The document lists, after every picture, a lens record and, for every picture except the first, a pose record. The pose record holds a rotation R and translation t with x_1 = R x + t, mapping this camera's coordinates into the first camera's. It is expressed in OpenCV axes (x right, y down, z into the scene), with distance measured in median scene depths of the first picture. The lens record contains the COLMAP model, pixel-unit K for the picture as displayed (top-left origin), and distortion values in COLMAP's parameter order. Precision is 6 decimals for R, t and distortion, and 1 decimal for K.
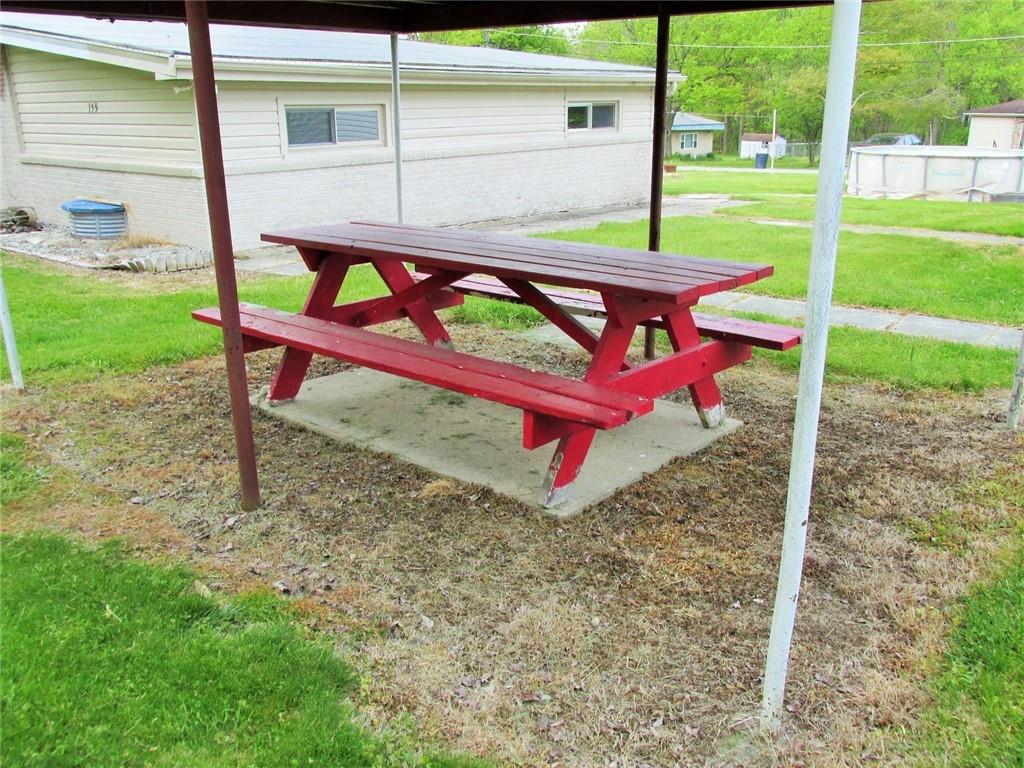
lens RADIAL K [[861.1, 0, 513.3], [0, 861.1, 385.4], [0, 0, 1]] dist [-0.023943, 0.008279]
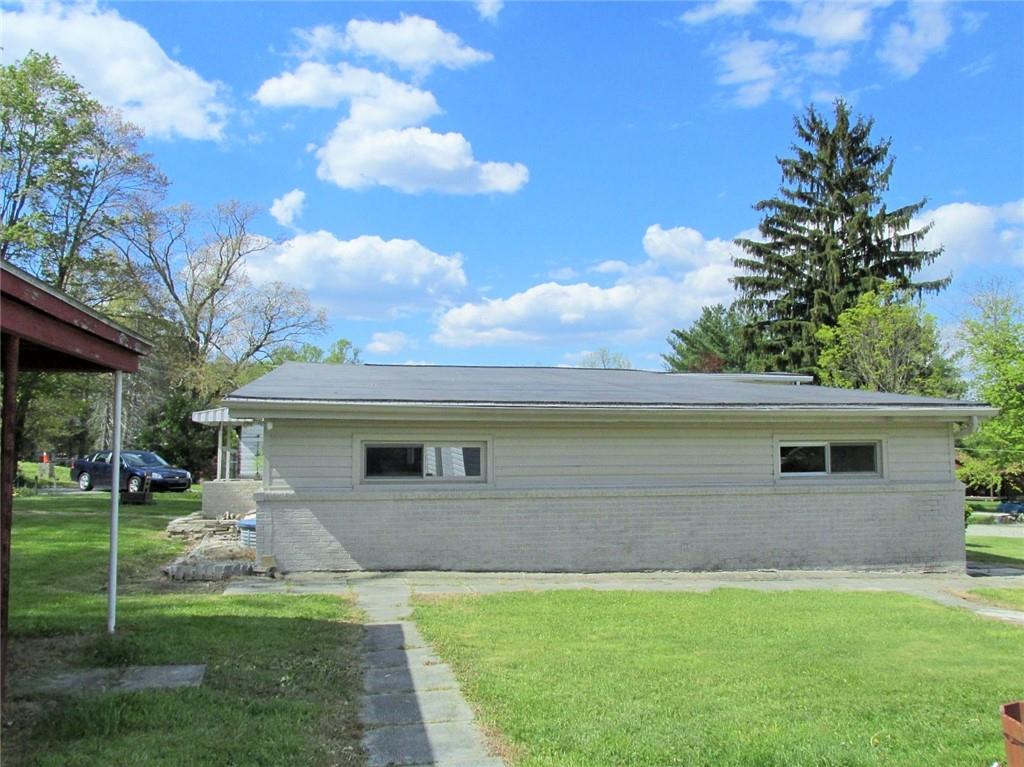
lens RADIAL K [[861.1, 0, 512.2], [0, 861.1, 383.4], [0, 0, 1]] dist [-0.023943, 0.008279]
pose [[0.743145, -0.036267, -0.668147, 0.421737], [-0.216317, 0.931891, -0.291182, -0.085755], [0.633200, 0.360922, 0.684684, 0.252816]]
